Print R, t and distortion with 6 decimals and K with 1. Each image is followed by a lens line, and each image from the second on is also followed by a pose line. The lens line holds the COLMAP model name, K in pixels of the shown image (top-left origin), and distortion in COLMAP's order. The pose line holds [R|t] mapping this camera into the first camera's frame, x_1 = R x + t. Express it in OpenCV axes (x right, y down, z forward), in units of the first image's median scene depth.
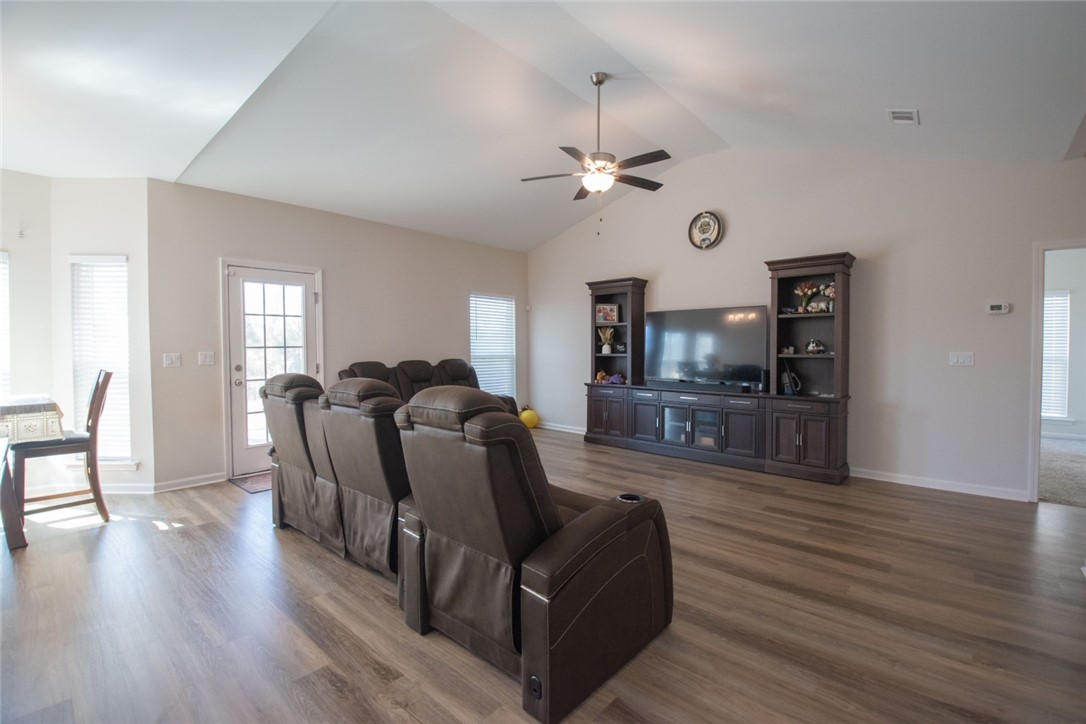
lens RADIAL K [[479.5, 0, 537.5], [0, 479.5, 362.3], [0, 0, 1]] dist [-0.043395, -0.001491]
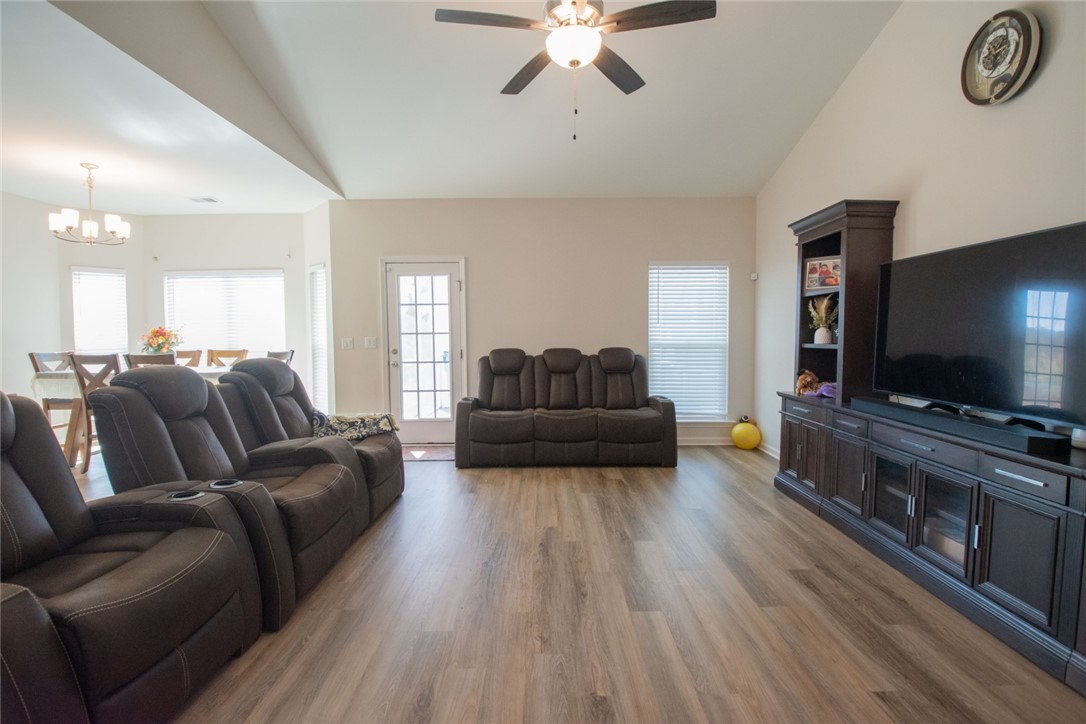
lens RADIAL K [[479.5, 0, 538.9], [0, 479.5, 363.4], [0, 0, 1]] dist [-0.043395, -0.001491]
pose [[0.643461, 0.046613, -0.764059, 0.368087], [-0.020090, 0.998829, 0.044017, -0.013179], [0.765215, -0.012973, 0.643644, 0.385125]]
